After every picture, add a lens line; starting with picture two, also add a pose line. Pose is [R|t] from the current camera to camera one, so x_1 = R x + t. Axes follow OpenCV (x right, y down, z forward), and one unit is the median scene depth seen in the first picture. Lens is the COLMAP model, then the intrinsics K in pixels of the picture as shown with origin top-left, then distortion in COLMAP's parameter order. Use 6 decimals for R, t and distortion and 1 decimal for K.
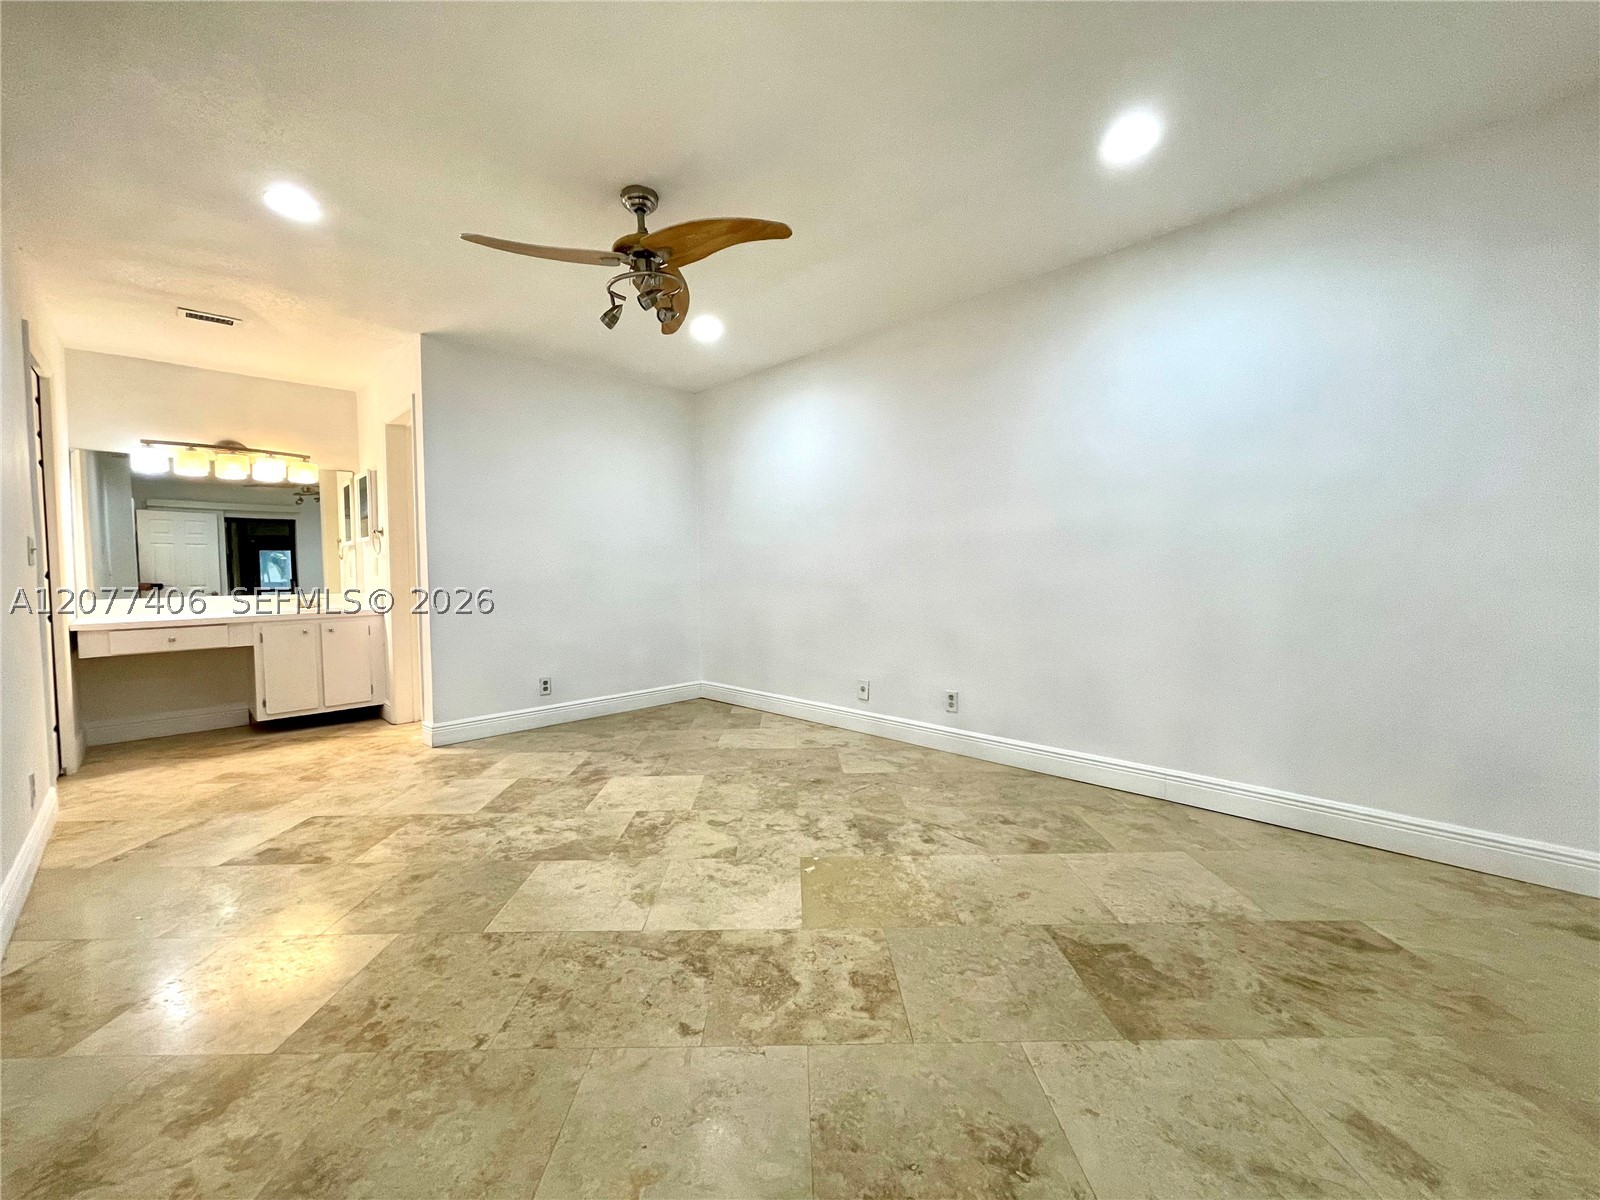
lens RADIAL K [[646.2, 0, 799.3], [0, 646.2, 597.8], [0, 0, 1]] dist [-0.003169, 0.001252]
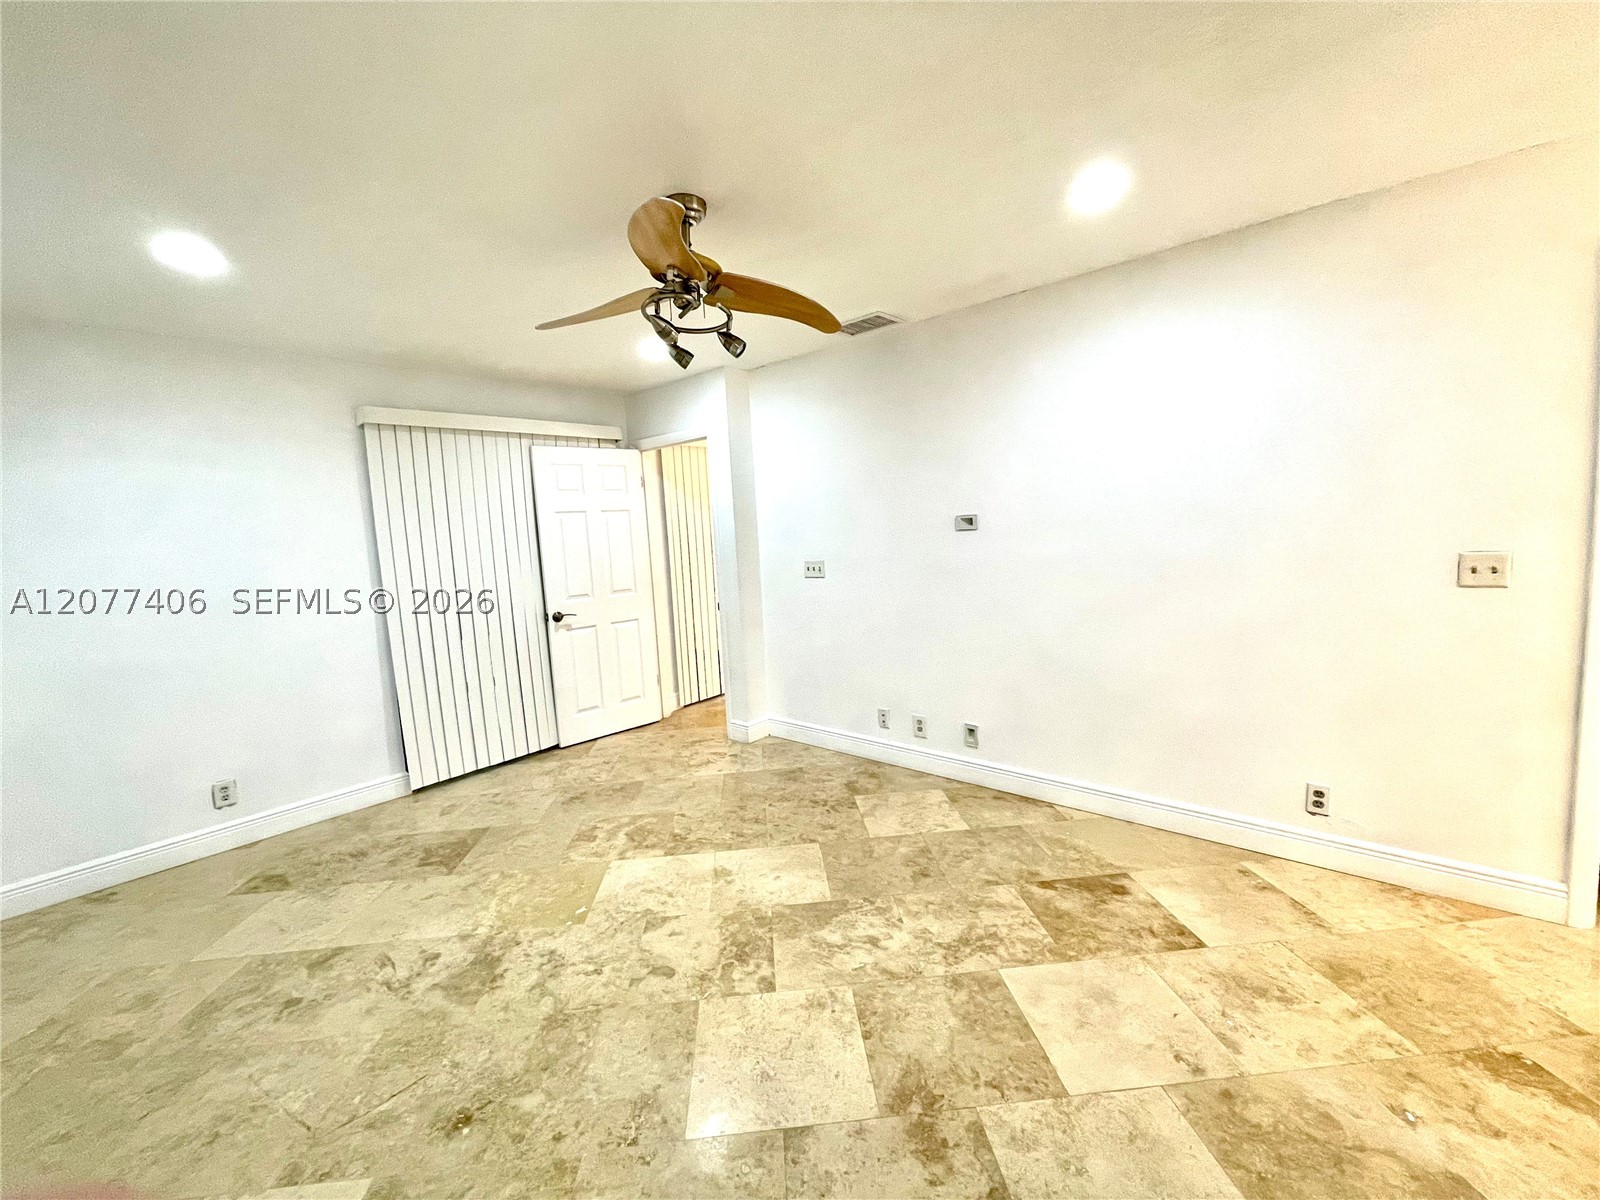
lens RADIAL K [[646.2, 0, 799.8], [0, 646.2, 596.4], [0, 0, 1]] dist [-0.003169, 0.001252]
pose [[-0.995658, 0.076591, -0.052897, -0.314151], [0.067941, 0.986431, 0.149456, -0.234210], [0.063626, 0.145213, -0.987352, 1.883308]]
